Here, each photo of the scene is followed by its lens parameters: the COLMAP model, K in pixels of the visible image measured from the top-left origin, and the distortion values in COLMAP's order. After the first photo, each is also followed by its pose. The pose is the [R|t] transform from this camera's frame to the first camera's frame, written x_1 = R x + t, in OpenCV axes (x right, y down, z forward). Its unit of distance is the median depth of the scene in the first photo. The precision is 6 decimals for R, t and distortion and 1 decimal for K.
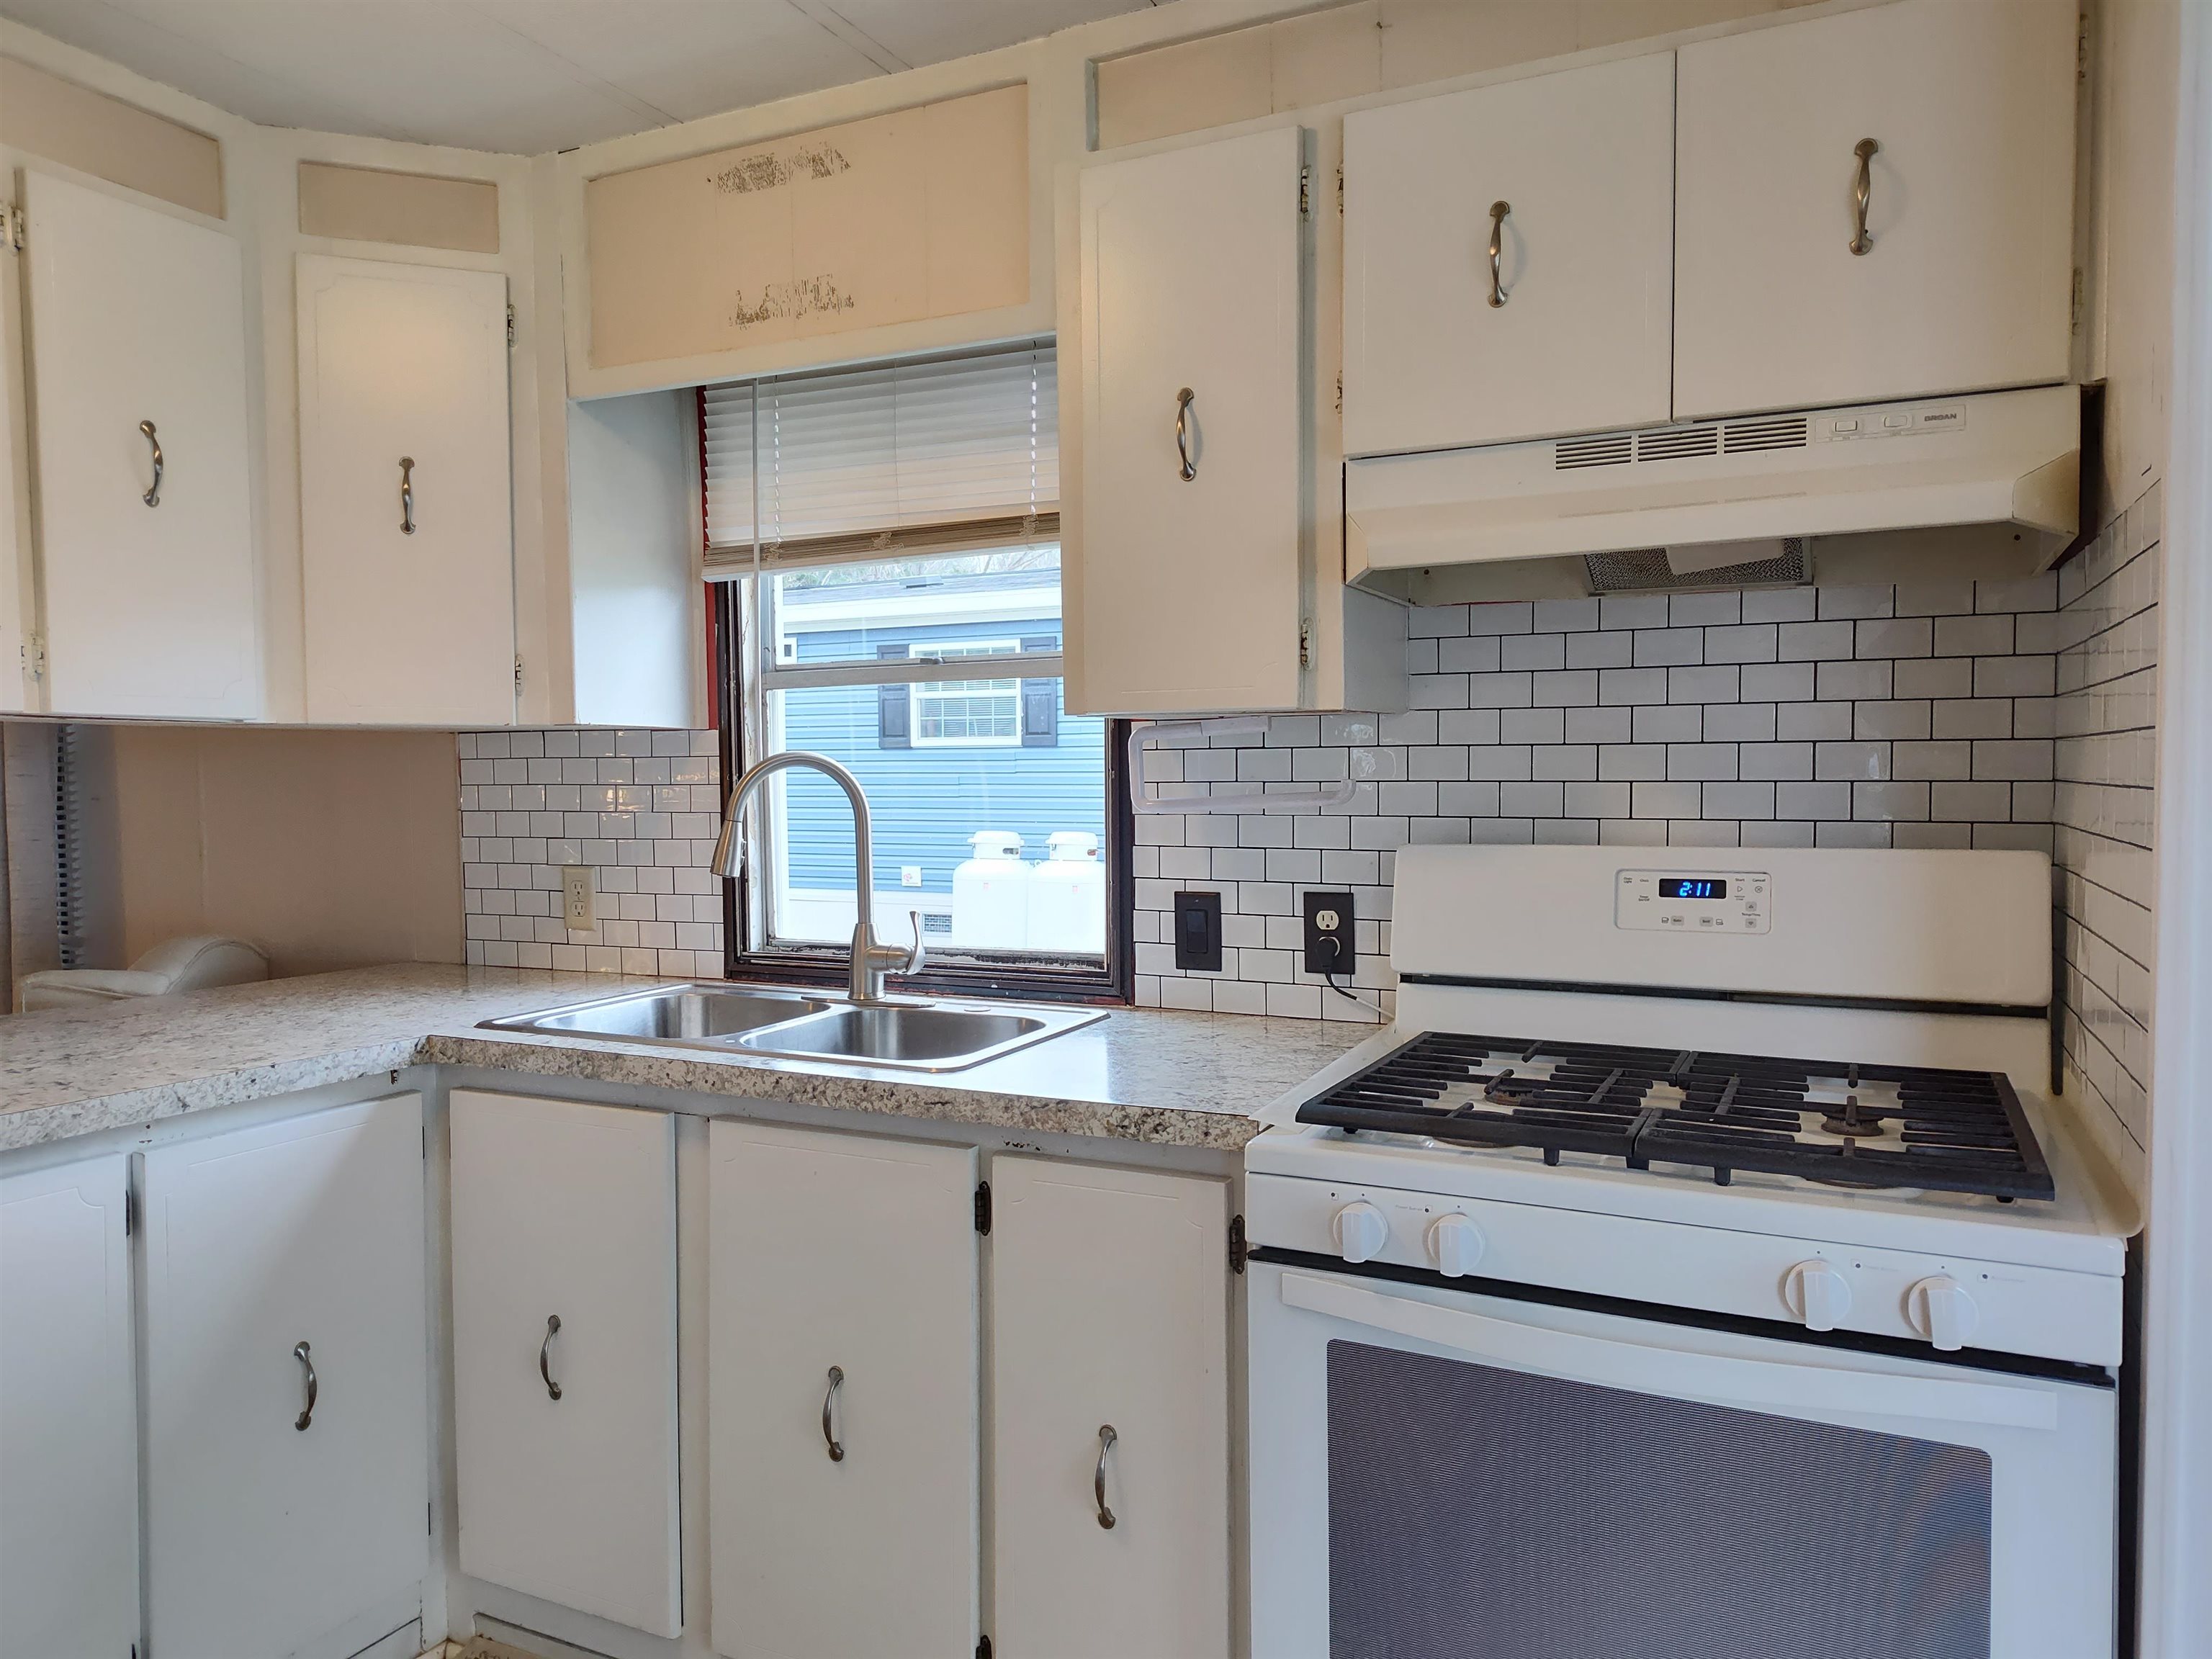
lens RADIAL K [[1500.0, 0, 1102.5], [0, 1500.0, 835.9], [0, 0, 1]] dist [0.062988, -0.075186]
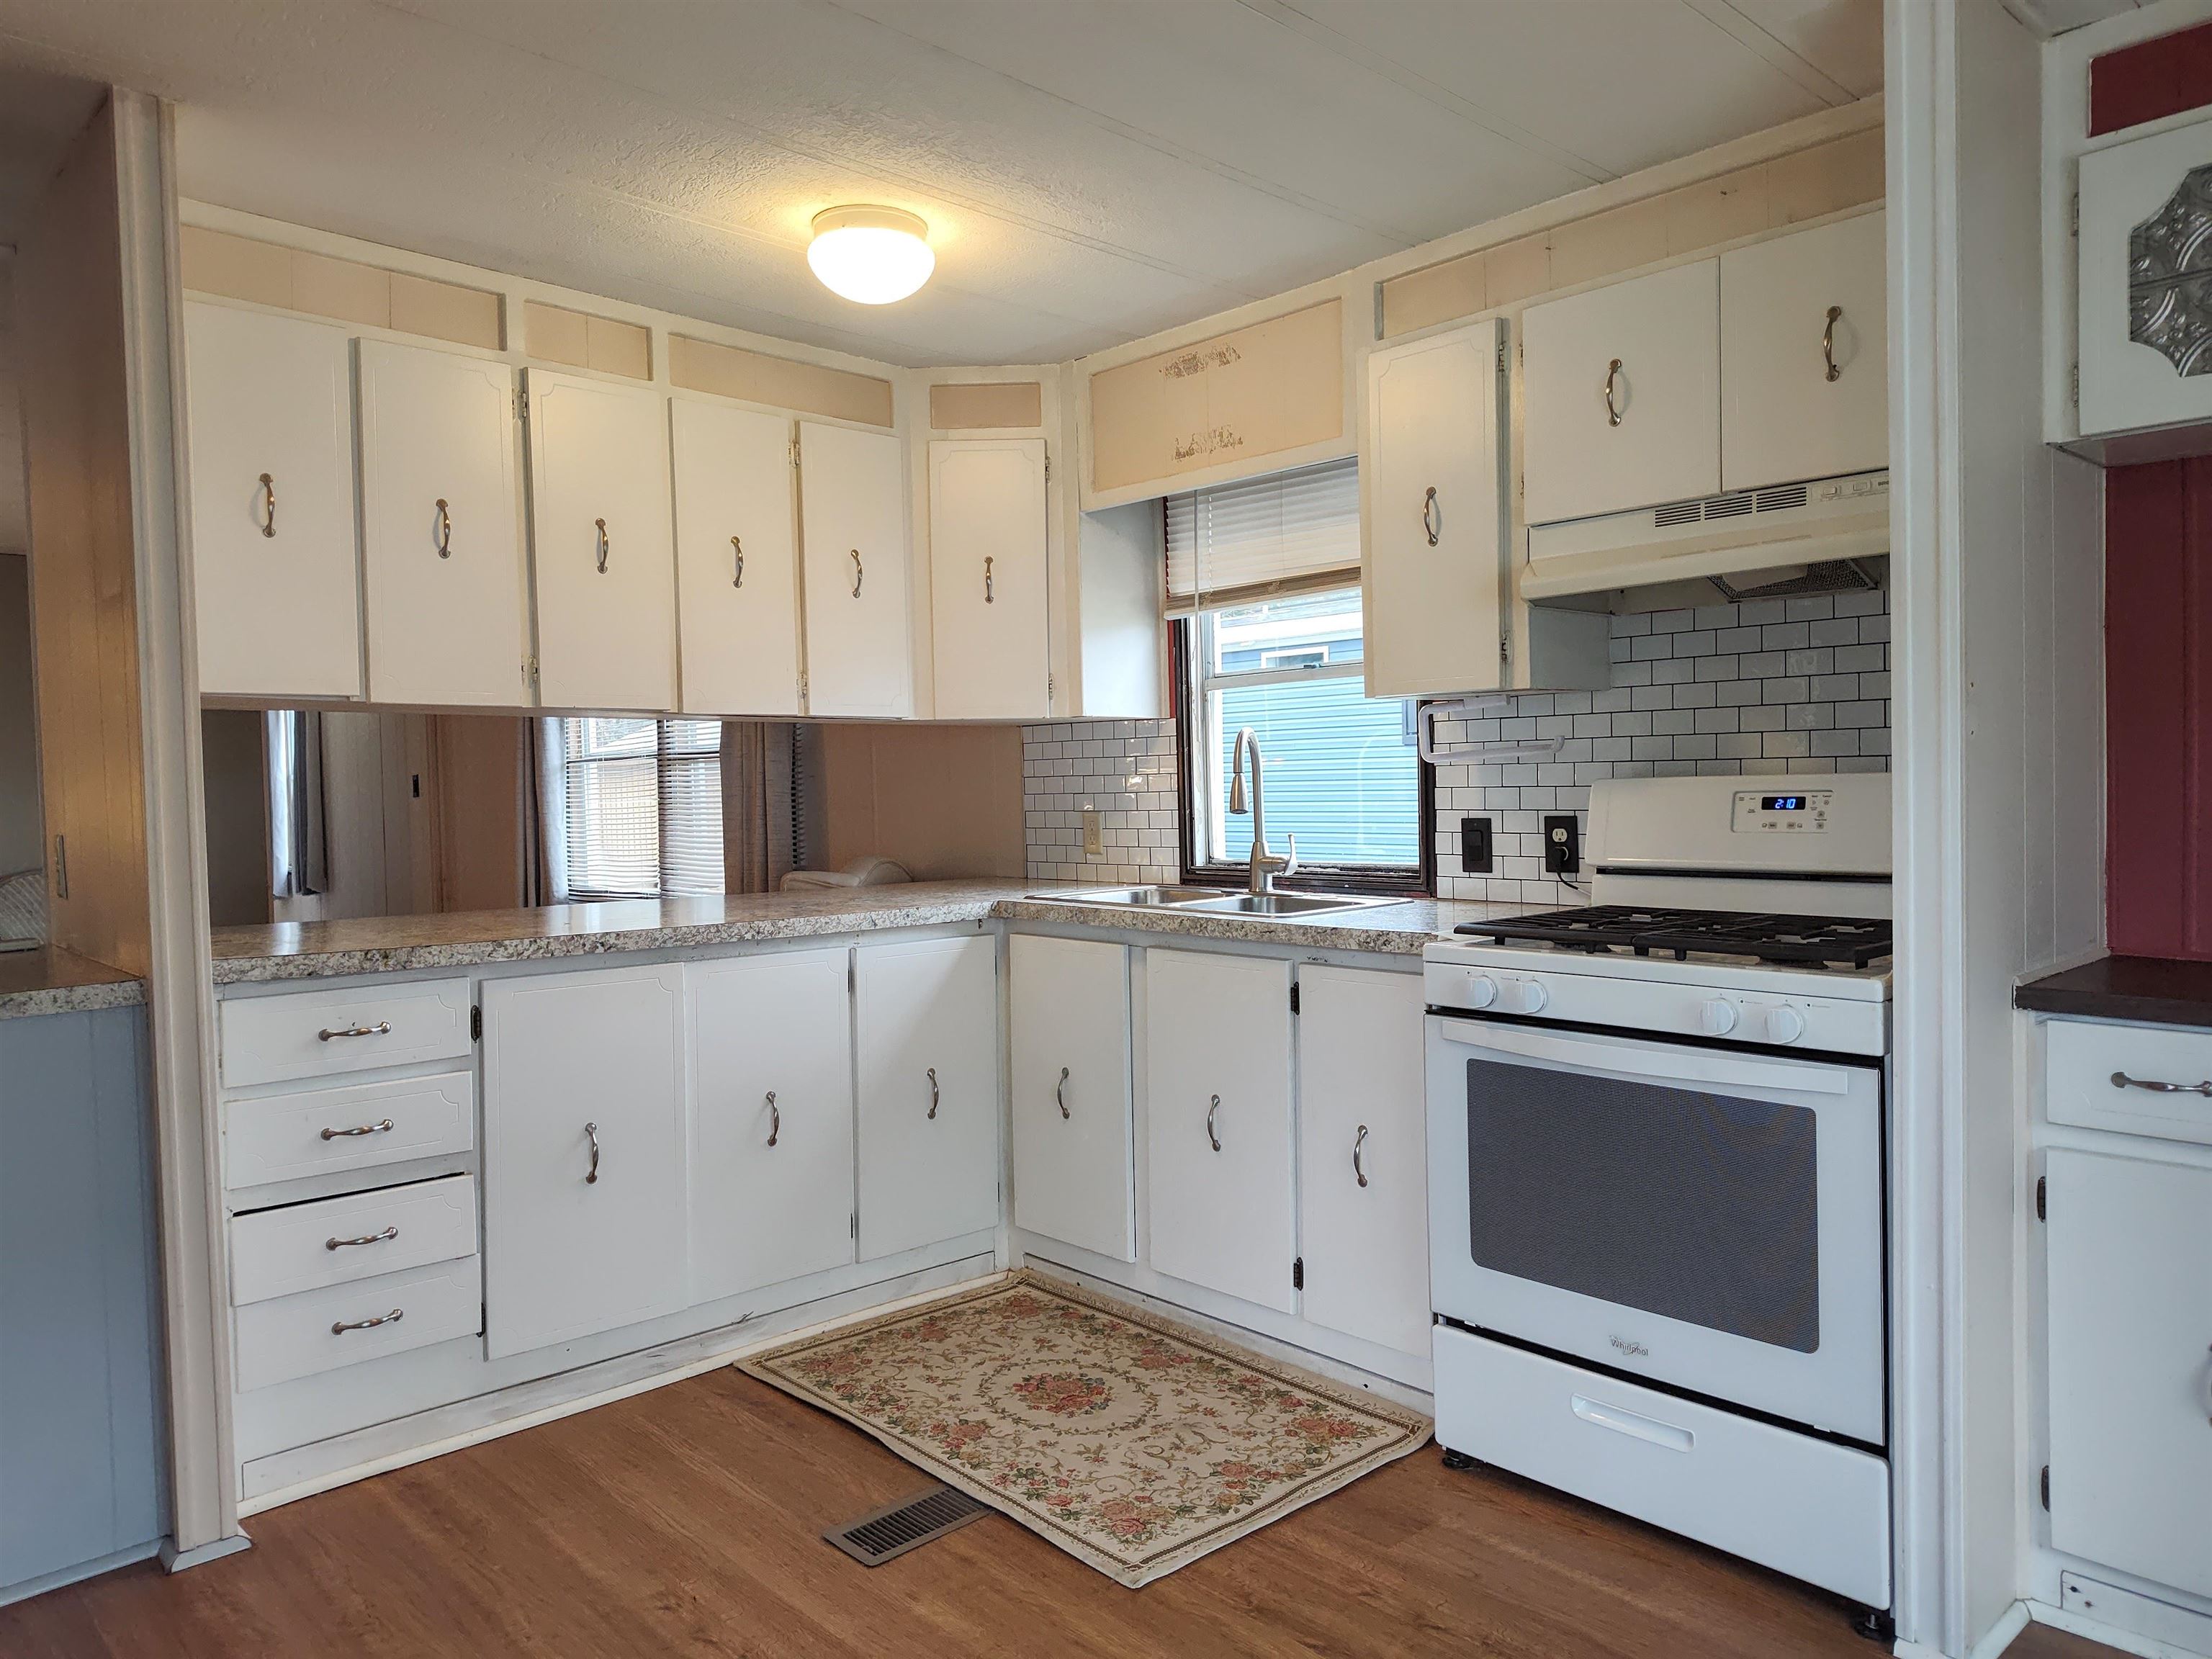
lens RADIAL K [[1482.8, 0, 1106.0], [0, 1482.8, 824.2], [0, 0, 1]] dist [0.046692, -0.053221]
pose [[0.933173, -0.001559, -0.359425, 0.255314], [-0.001680, 0.999961, -0.008697, 0.058465], [0.359424, 0.008720, 0.933133, -0.486874]]
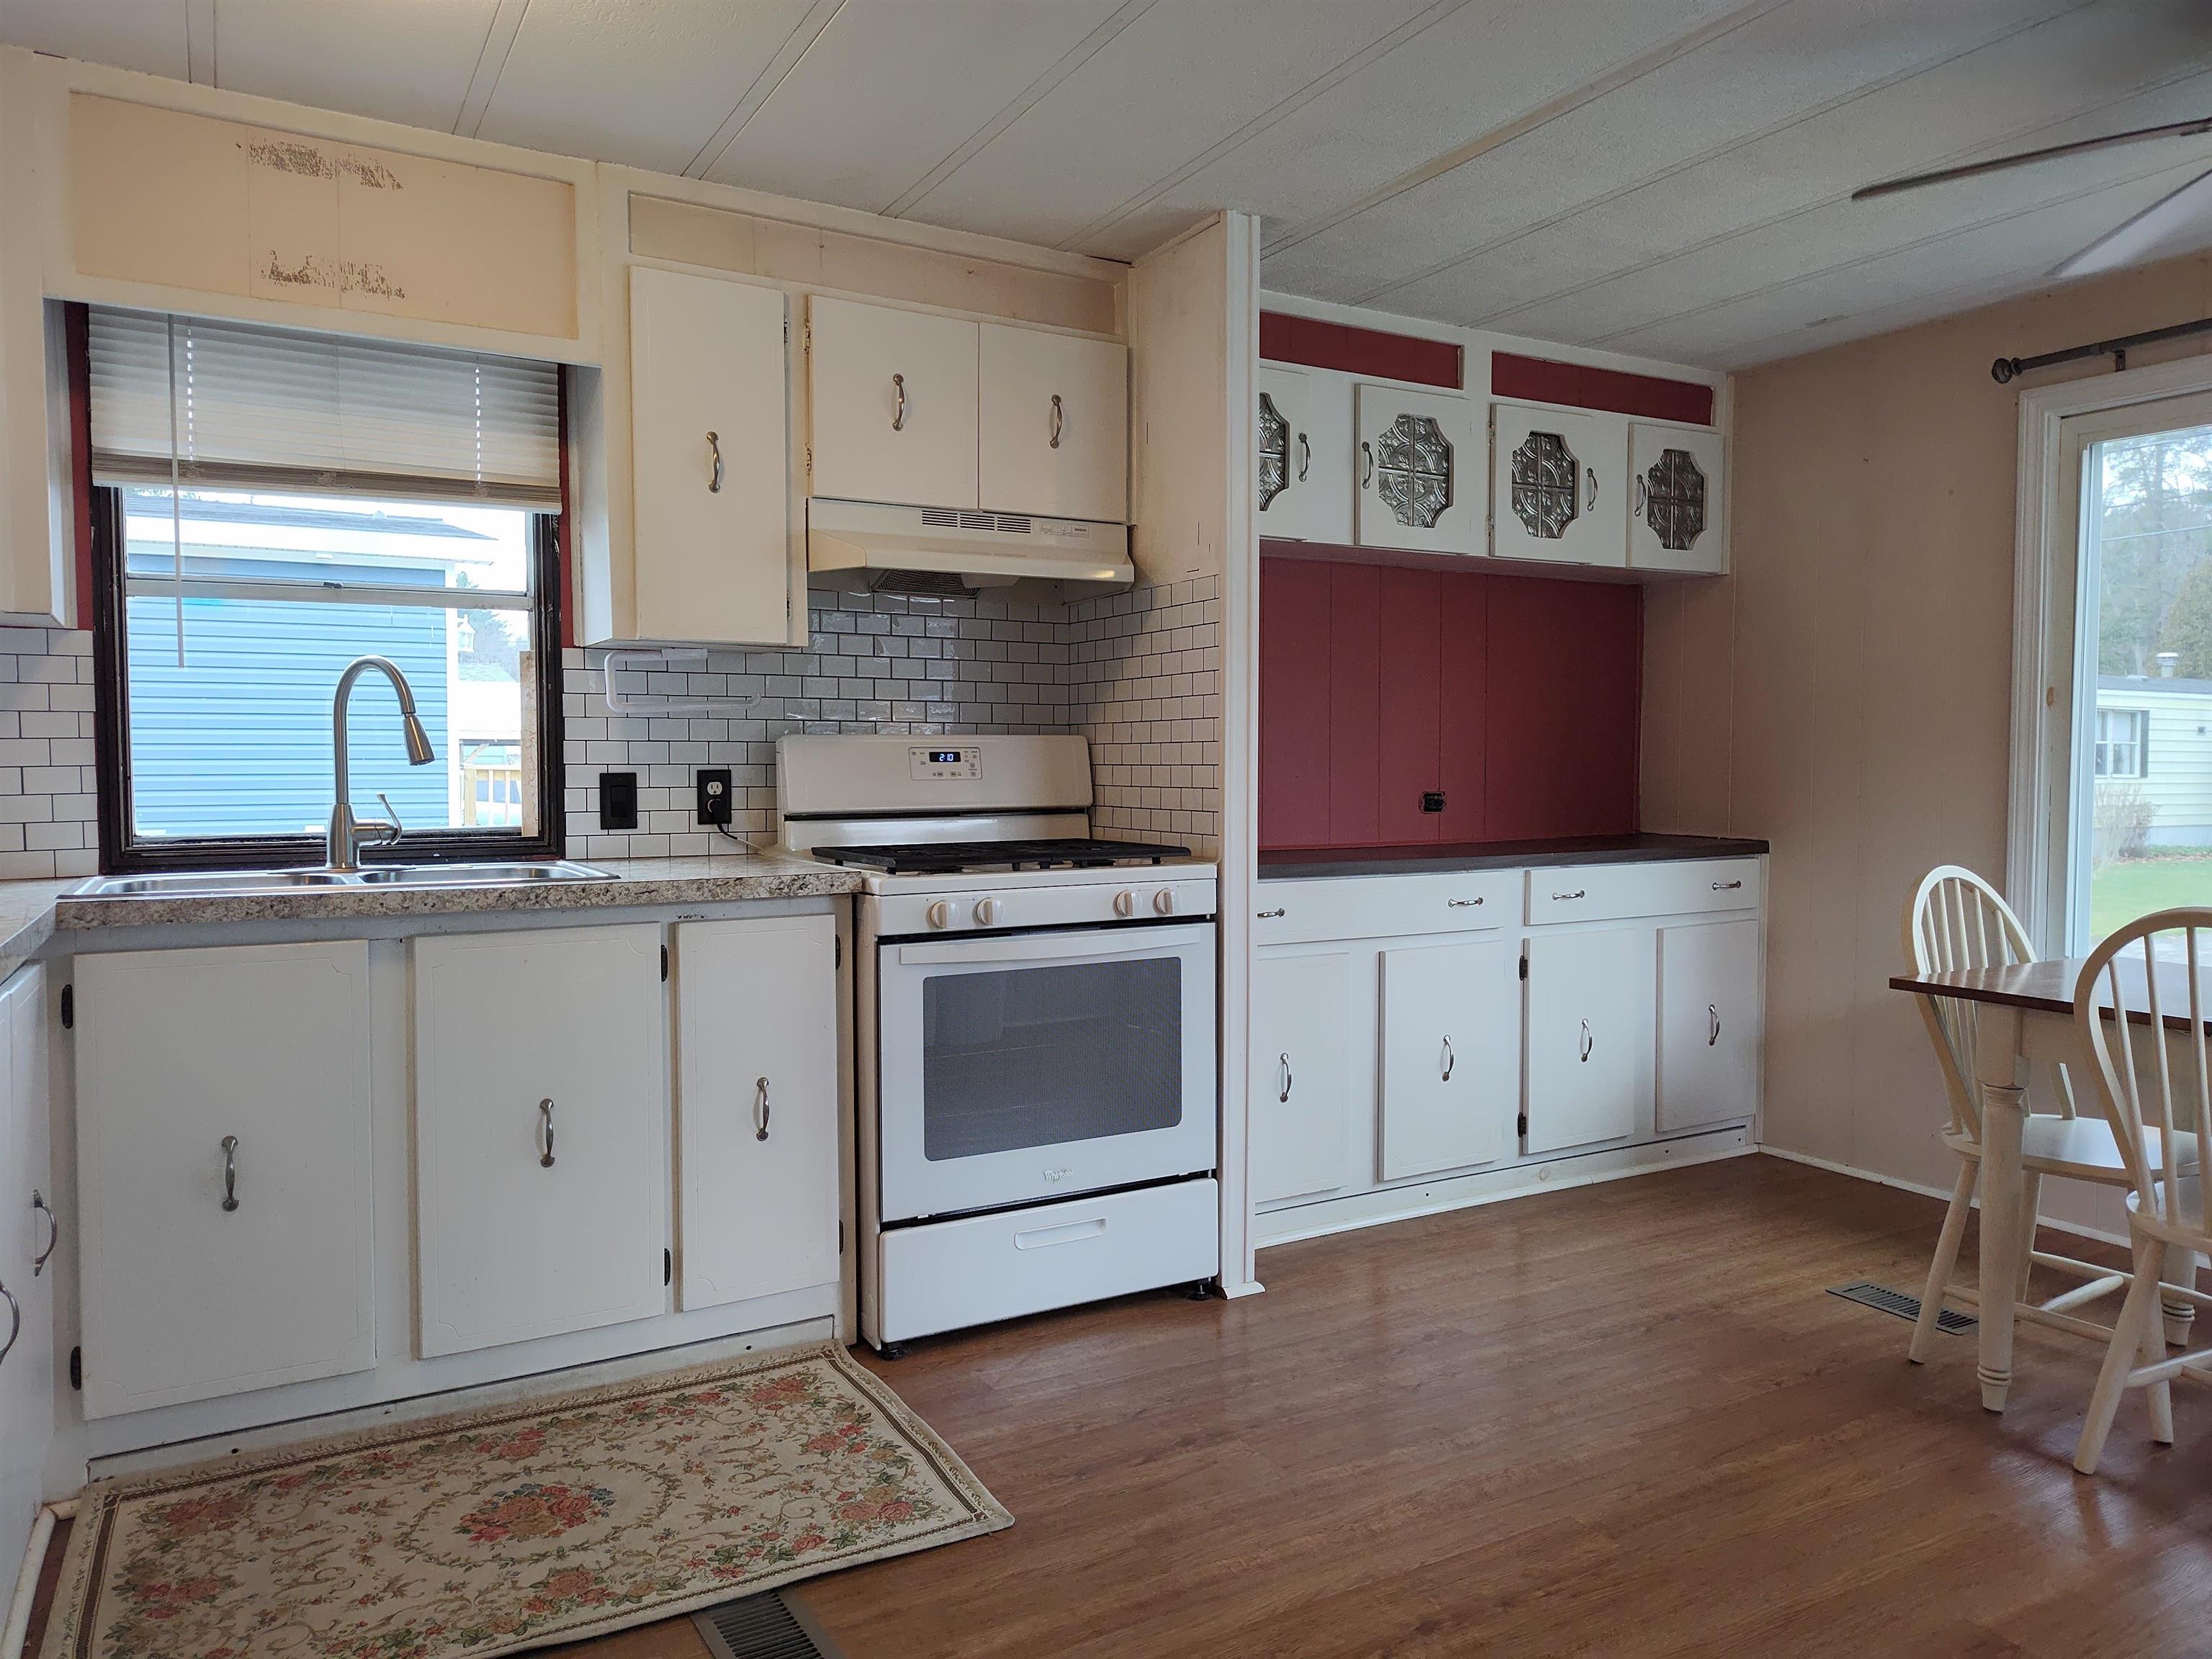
lens RADIAL K [[1482.8, 0, 1106.0], [0, 1482.8, 824.2], [0, 0, 1]] dist [0.046692, -0.053221]
pose [[0.566091, -0.028866, 0.823837, -0.855258], [0.035322, 0.999318, 0.010743, 0.089513], [-0.823585, 0.023018, 0.566725, -0.165179]]
